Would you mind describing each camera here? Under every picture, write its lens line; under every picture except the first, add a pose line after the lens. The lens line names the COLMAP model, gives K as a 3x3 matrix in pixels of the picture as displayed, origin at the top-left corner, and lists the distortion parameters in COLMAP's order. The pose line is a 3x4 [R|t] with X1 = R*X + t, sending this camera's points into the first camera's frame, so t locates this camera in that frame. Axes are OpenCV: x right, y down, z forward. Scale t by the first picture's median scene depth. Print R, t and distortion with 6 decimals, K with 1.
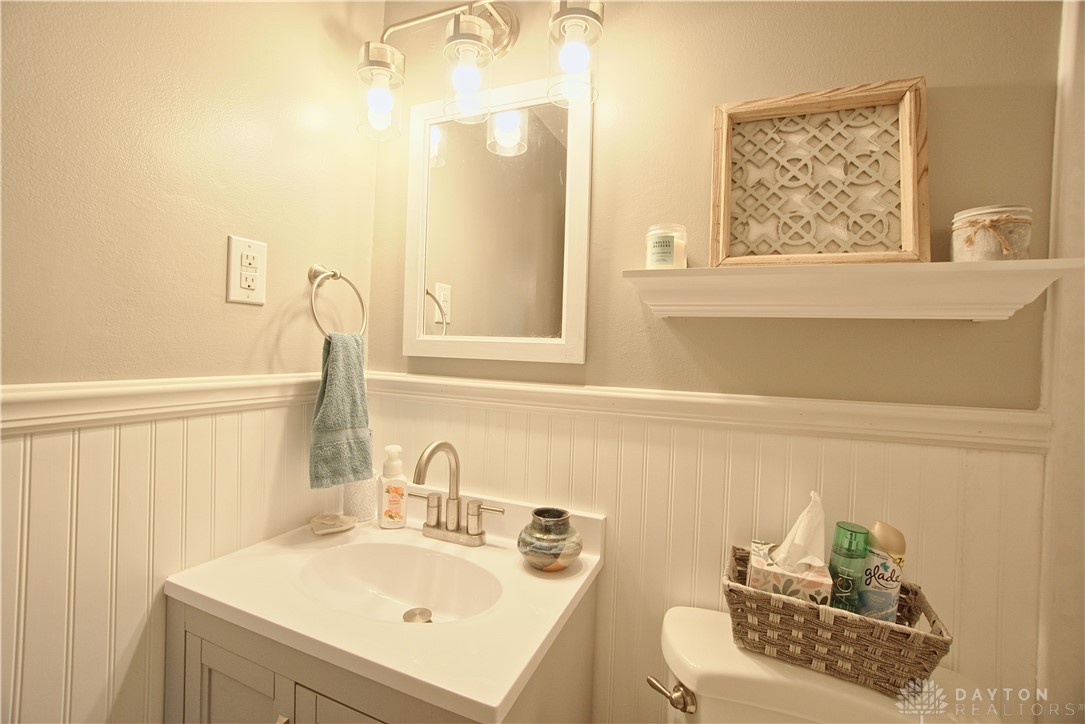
lens RADIAL K [[481.3, 0, 536.0], [0, 481.3, 356.0], [0, 0, 1]] dist [-0.036163, 0.000797]
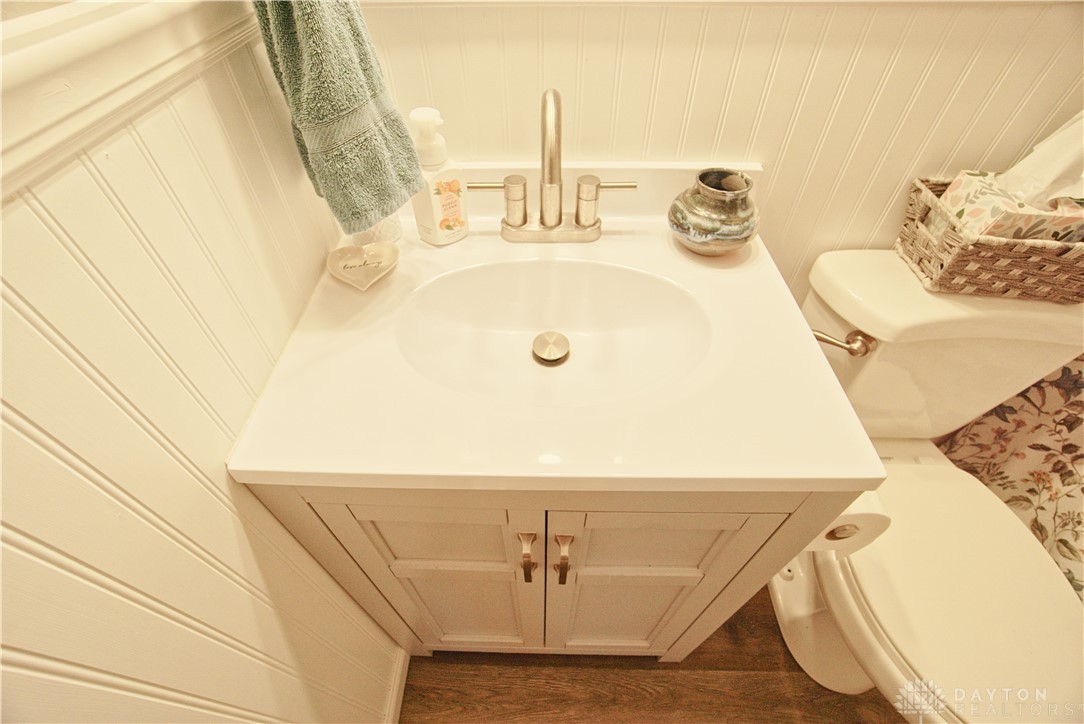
lens RADIAL K [[480.9, 0, 535.5], [0, 480.9, 356.0], [0, 0, 1]] dist [-0.036163, 0.000797]
pose [[0.925183, -0.307140, 0.222940, -0.417603], [0.044846, 0.671780, 0.739392, -0.018937], [-0.376863, -0.674075, 0.635293, 0.458128]]
